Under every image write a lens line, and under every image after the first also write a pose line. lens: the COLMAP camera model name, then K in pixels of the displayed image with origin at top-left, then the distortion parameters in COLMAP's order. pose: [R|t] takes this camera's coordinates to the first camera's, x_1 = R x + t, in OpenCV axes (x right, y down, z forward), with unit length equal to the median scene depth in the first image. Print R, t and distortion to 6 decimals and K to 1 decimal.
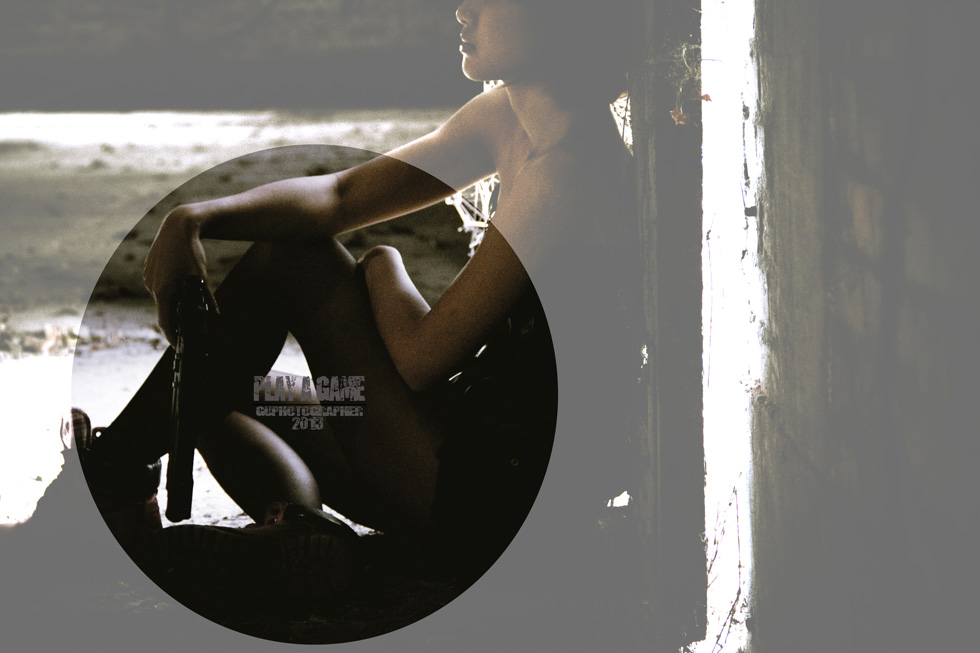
lens RADIAL K [[2851.8, 0, 490.0], [0, 2851.8, 326.5], [0, 0, 1]] dist [0.558301, -0.033060]
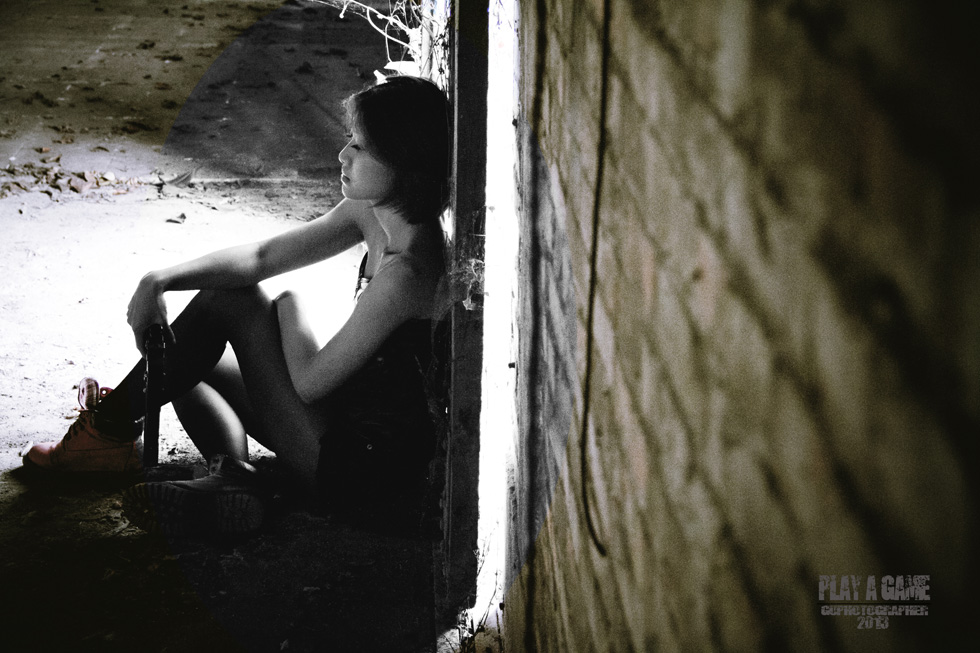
lens RADIAL K [[1971.1, 0, 490.0], [0, 1971.1, 326.5], [0, 0, 1]] dist [0.317280, -0.095403]
pose [[0.998799, 0.032810, 0.036389, 0.019247], [-0.039487, 0.978719, 0.201371, -0.138131], [-0.029008, -0.202566, 0.978839, -0.028072]]
